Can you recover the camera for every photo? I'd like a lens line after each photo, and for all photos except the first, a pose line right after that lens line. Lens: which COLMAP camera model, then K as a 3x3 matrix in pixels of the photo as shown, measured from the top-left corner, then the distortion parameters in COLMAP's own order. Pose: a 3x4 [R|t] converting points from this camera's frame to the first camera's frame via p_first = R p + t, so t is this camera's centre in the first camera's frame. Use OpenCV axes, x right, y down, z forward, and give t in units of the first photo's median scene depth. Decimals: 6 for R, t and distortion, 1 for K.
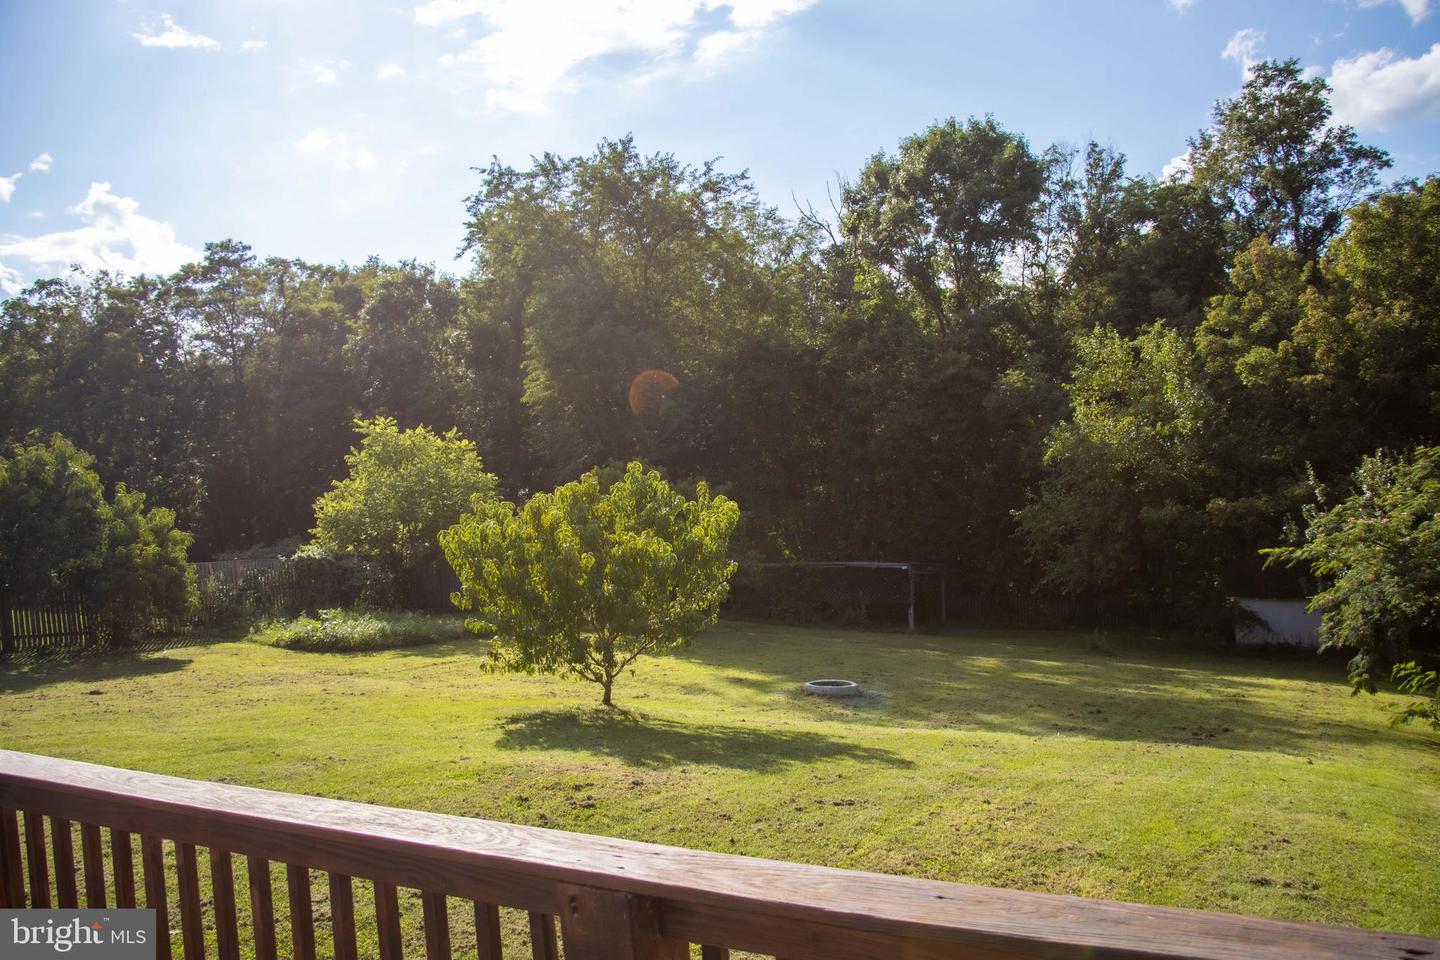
lens RADIAL K [[1192.5, 0, 723.3], [0, 1192.5, 484.6], [0, 0, 1]] dist [-0.187171, 0.170559]
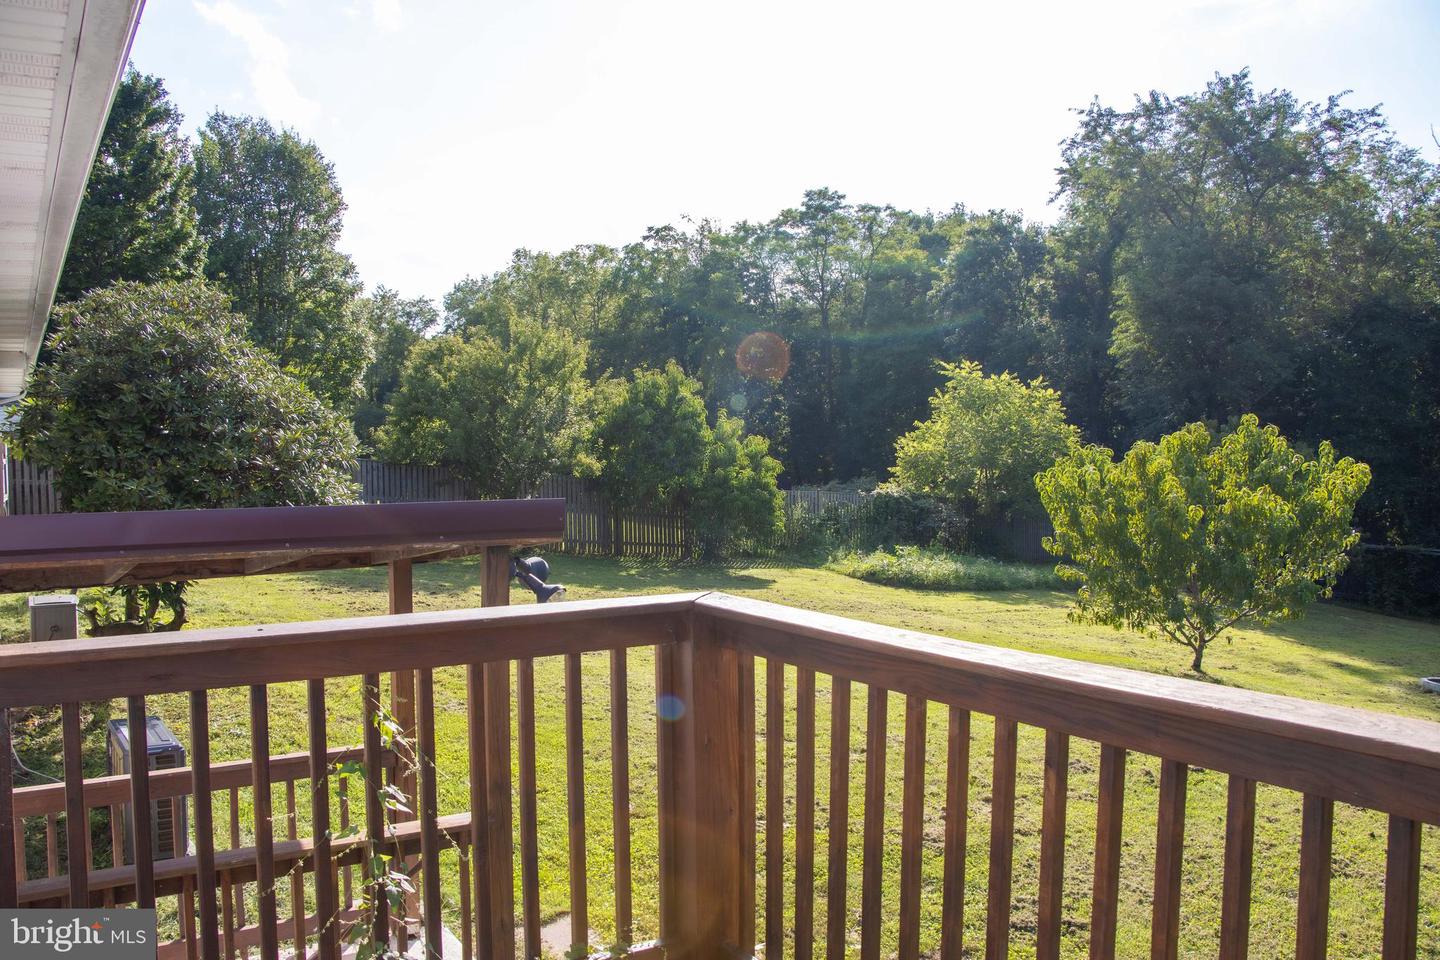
lens RADIAL K [[1192.5, 0, 723.3], [0, 1192.5, 484.6], [0, 0, 1]] dist [-0.187171, 0.170559]
pose [[0.889802, 0.081025, -0.449095, -0.015287], [-0.063635, 0.996527, 0.053710, 0.006437], [0.451888, -0.019213, 0.891868, 0.006713]]
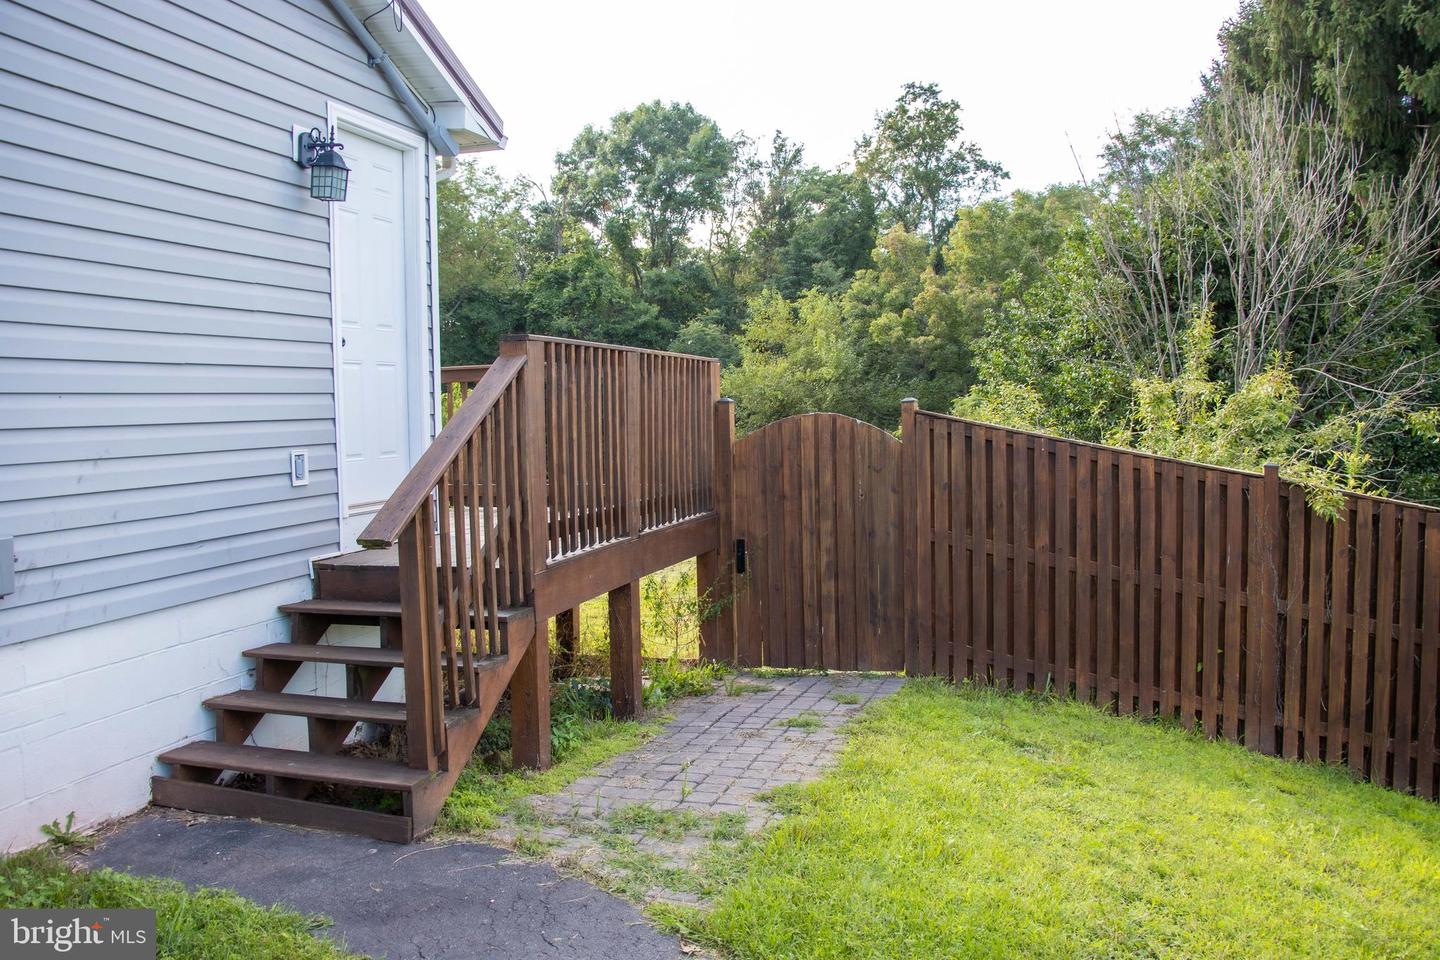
lens RADIAL K [[1192.5, 0, 723.3], [0, 1192.5, 484.6], [0, 0, 1]] dist [-0.187171, 0.170559]
pose [[0.965238, 0.032571, 0.259333, -0.032717], [-0.042212, 0.998606, 0.031692, 0.030191], [-0.257940, -0.041537, 0.965268, -0.180523]]
